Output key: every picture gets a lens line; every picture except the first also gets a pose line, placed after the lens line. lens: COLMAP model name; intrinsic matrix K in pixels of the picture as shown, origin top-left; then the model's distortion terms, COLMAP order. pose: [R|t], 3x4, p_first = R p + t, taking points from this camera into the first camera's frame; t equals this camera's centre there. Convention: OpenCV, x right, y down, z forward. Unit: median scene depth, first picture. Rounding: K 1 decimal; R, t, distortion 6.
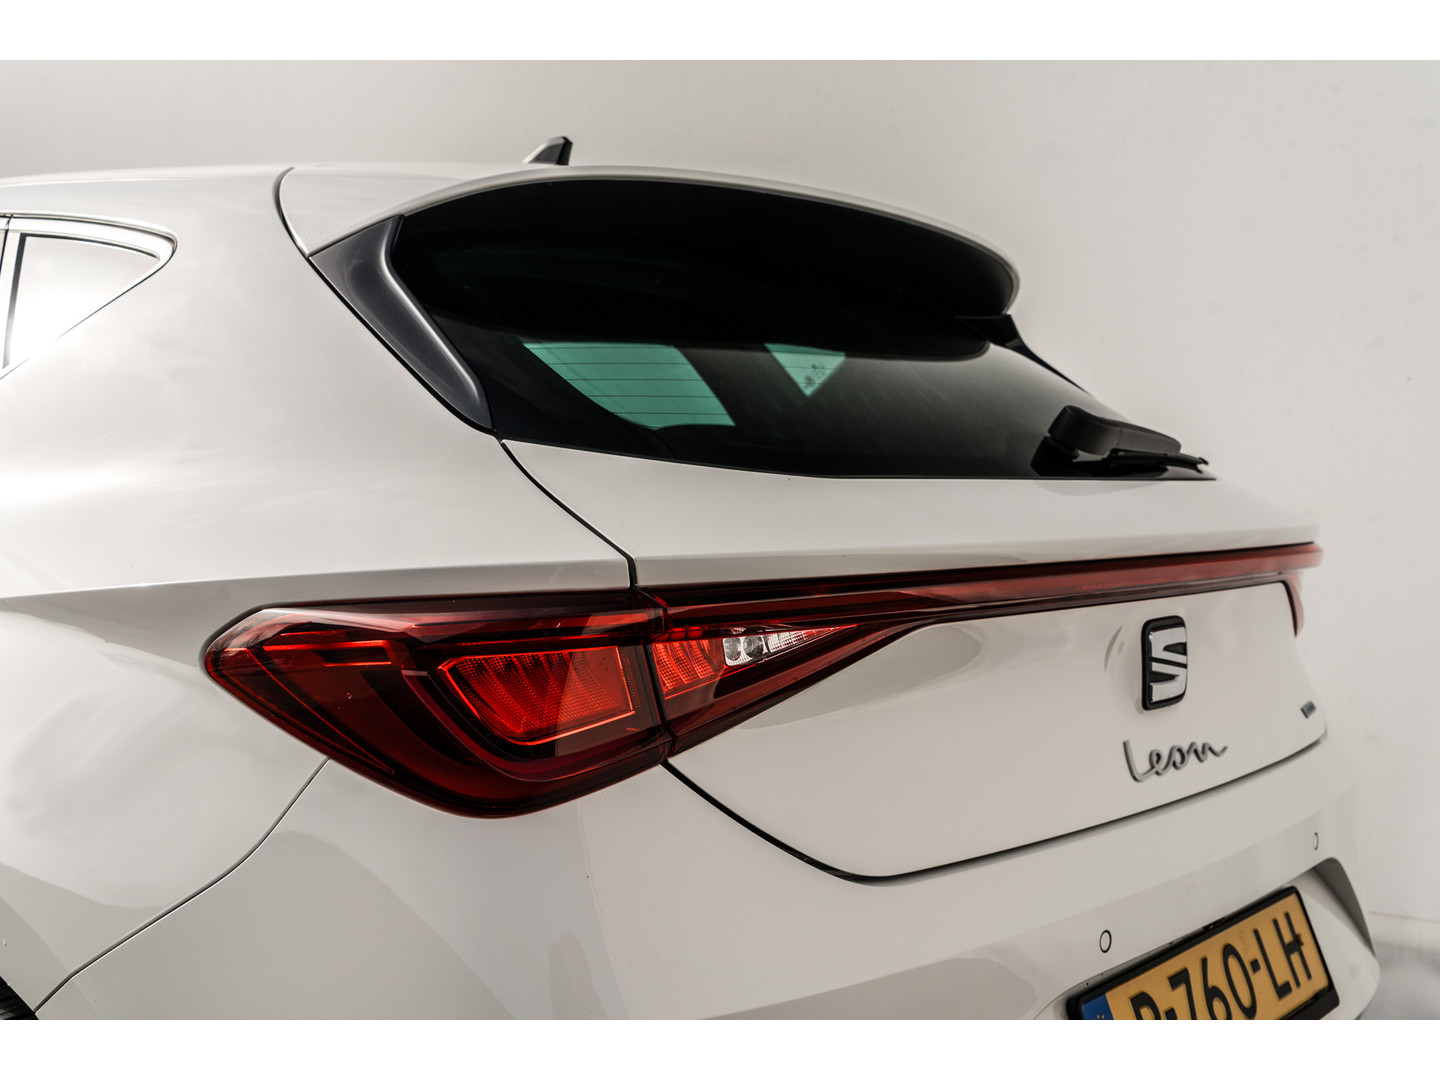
lens RADIAL K [[1730.9, 0, 720.1], [0, 1730.9, 539.3], [0, 0, 1]] dist [0.055299, 0.000000]
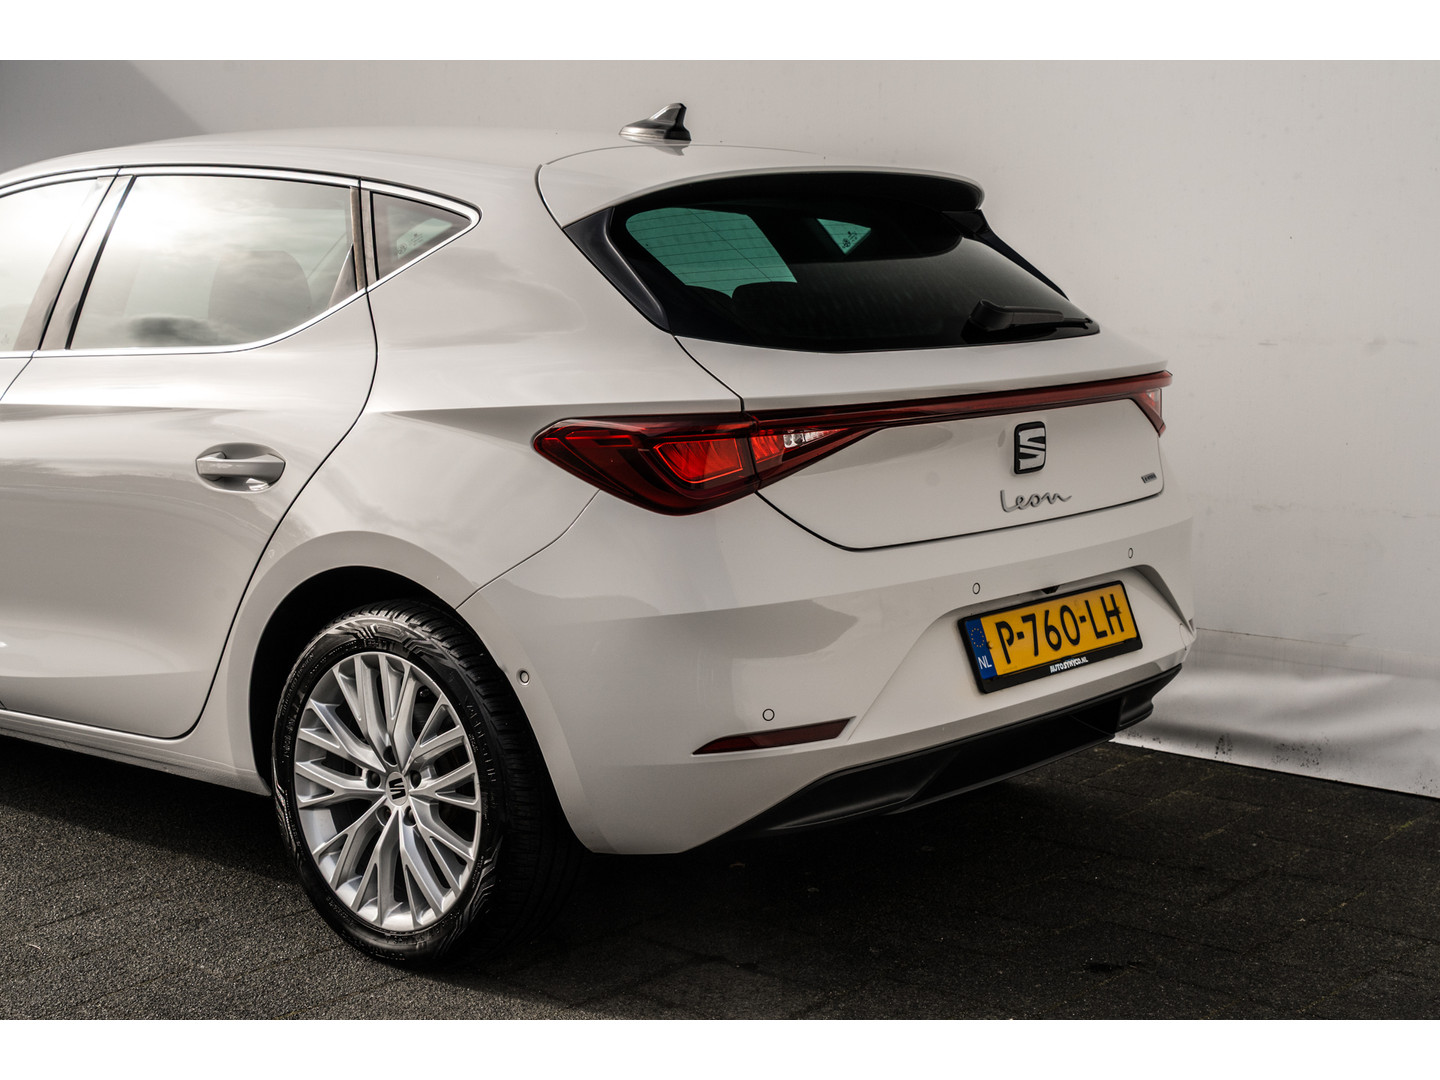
lens RADIAL K [[2181.5, 0, 718.8], [0, 2181.5, 534.3], [0, 0, 1]] dist [0.154847, 0.000000]
pose [[0.999677, 0.005914, -0.024700, -0.008399], [-0.003234, 0.994234, 0.107185, -0.082952], [0.025192, -0.107071, 0.993932, -1.284279]]
